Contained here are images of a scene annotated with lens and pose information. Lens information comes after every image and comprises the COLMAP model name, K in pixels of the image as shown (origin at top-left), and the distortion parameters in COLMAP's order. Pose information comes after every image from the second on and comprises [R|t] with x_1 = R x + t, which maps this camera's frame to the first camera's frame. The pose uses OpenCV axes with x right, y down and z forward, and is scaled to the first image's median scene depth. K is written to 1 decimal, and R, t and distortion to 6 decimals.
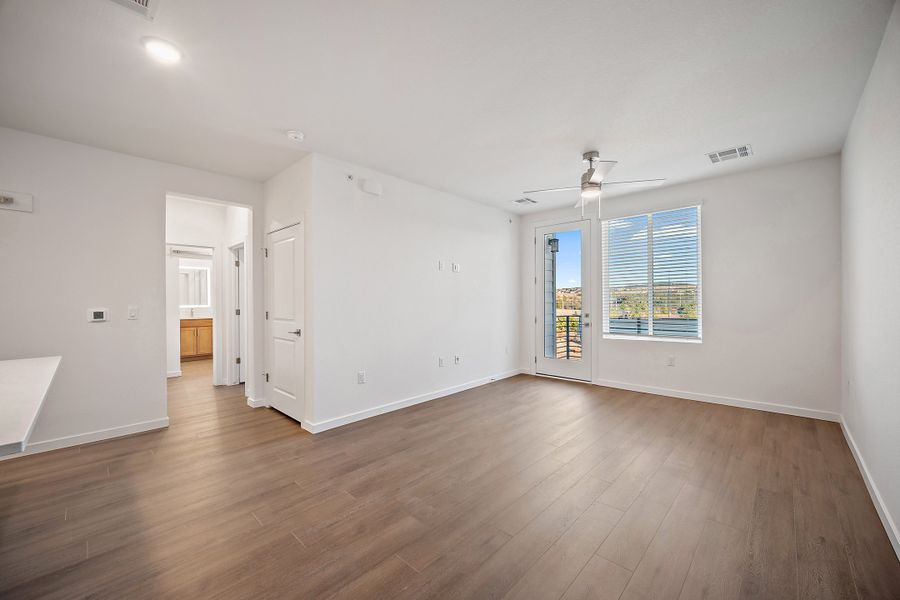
lens RADIAL K [[355.4, 0, 446.9], [0, 355.4, 298.9], [0, 0, 1]] dist [-0.001212, -0.000239]
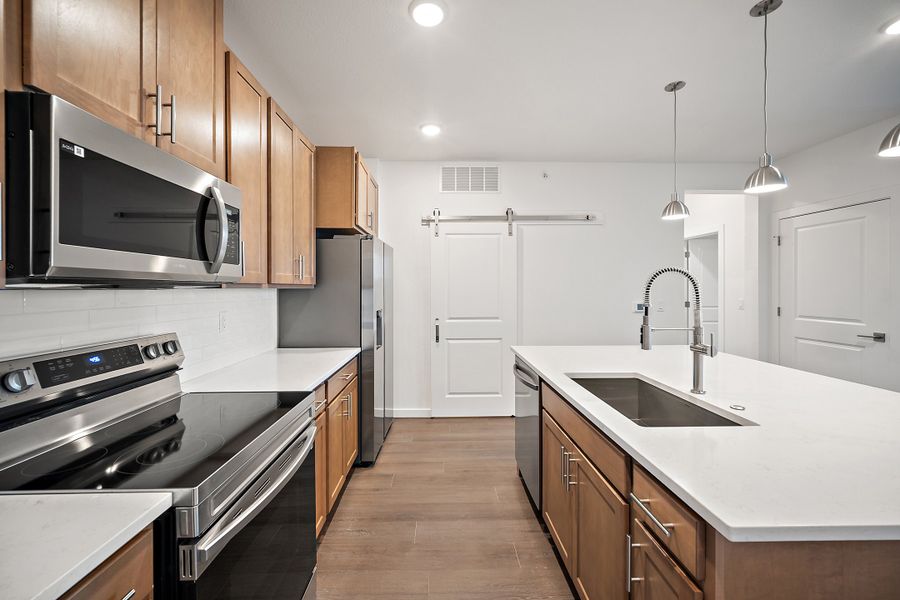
lens RADIAL K [[359.8, 0, 443.9], [0, 359.8, 286.3], [0, 0, 1]] dist [-0.000397, -0.000019]
pose [[0.711940, -0.001268, -0.702240, -0.424541], [-0.001676, 0.999992, -0.003505, -0.010917], [0.702239, 0.003673, 0.711932, -0.193636]]
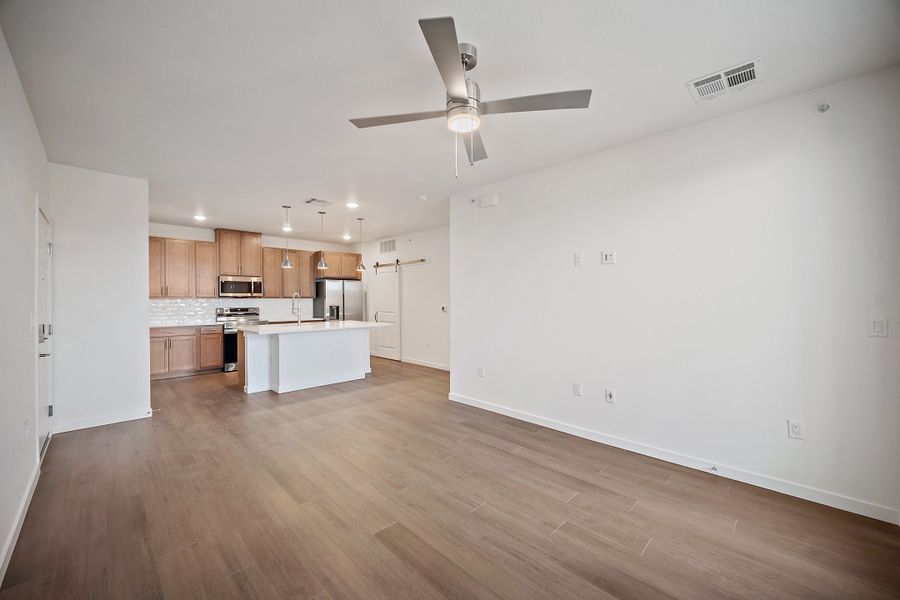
lens RADIAL K [[355.4, 0, 446.9], [0, 355.4, 298.9], [0, 0, 1]] dist [-0.001212, -0.000239]
pose [[-0.024265, 0.007815, -0.999675, 0.731040], [0.001037, 0.999969, 0.007792, -0.017670], [0.999705, -0.000848, -0.024273, 0.742317]]
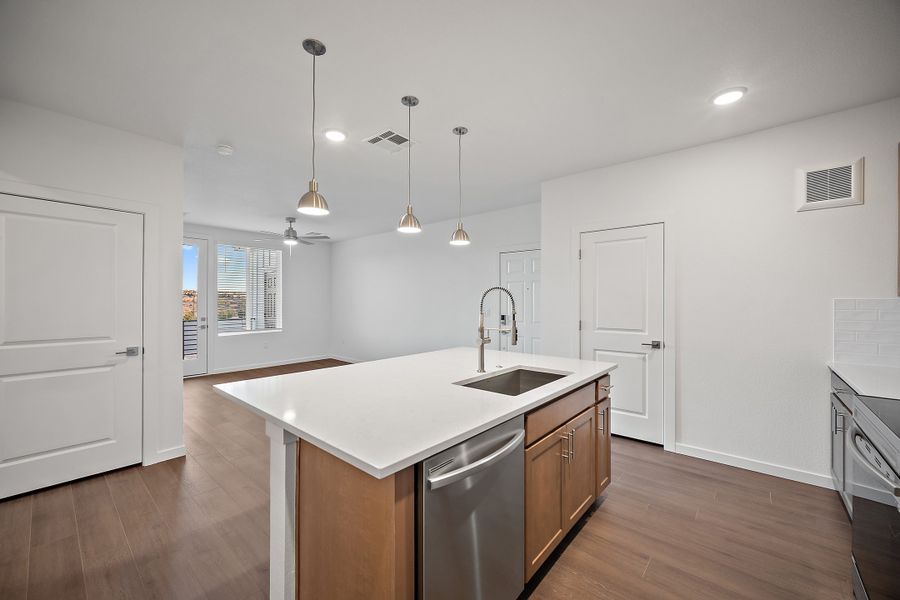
lens RADIAL K [[355.4, 0, 446.9], [0, 355.4, 298.9], [0, 0, 1]] dist [-0.001212, -0.000239]
pose [[-0.051646, 0.011726, 0.998597, -0.963971], [0.002149, 0.999930, -0.011630, -0.008543], [-0.998663, 0.001545, -0.051668, 0.265506]]
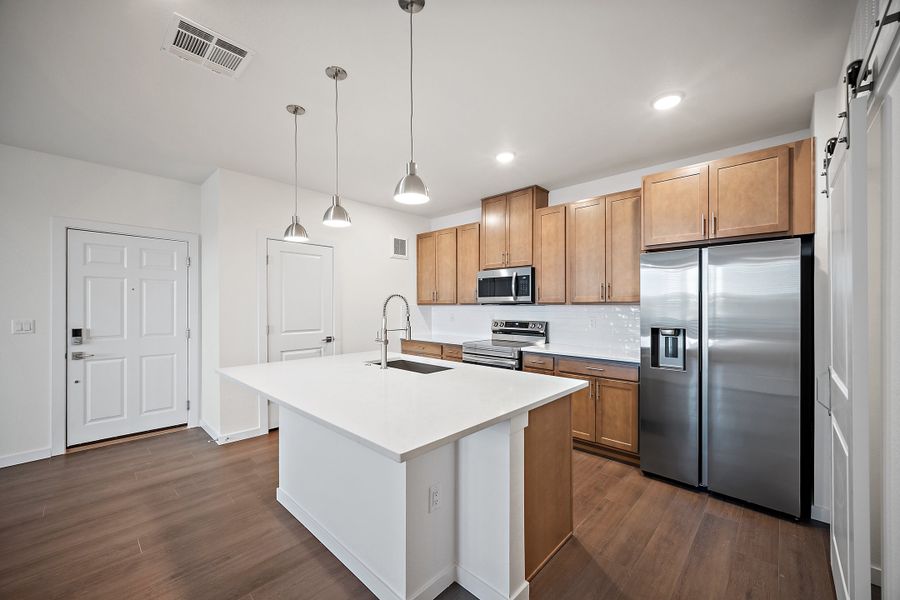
lens RADIAL K [[353.8, 0, 447.0], [0, 353.8, 306.2], [0, 0, 1]] dist [-0.000780, -0.000044]
pose [[-0.999892, 0.007936, -0.012377, -0.578545], [0.007868, 0.999954, 0.005488, -0.013395], [0.012420, 0.005390, -0.999908, 0.733571]]
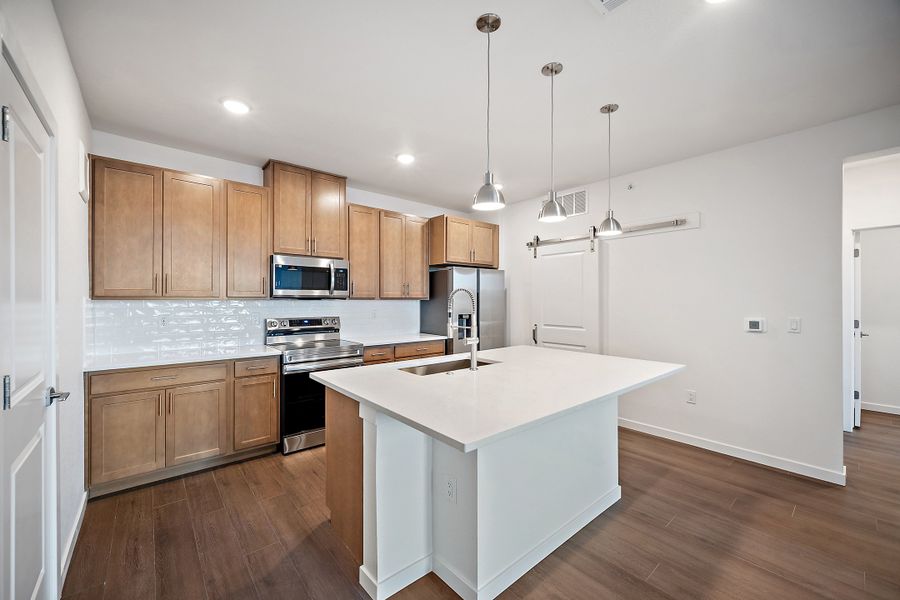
lens RADIAL K [[355.4, 0, 446.9], [0, 355.4, 298.9], [0, 0, 1]] dist [-0.001212, -0.000239]
pose [[-0.093667, 0.003126, -0.995599, -0.000581], [-0.002216, 0.999992, 0.003348, -0.015284], [0.995601, 0.002520, -0.093659, 0.207592]]
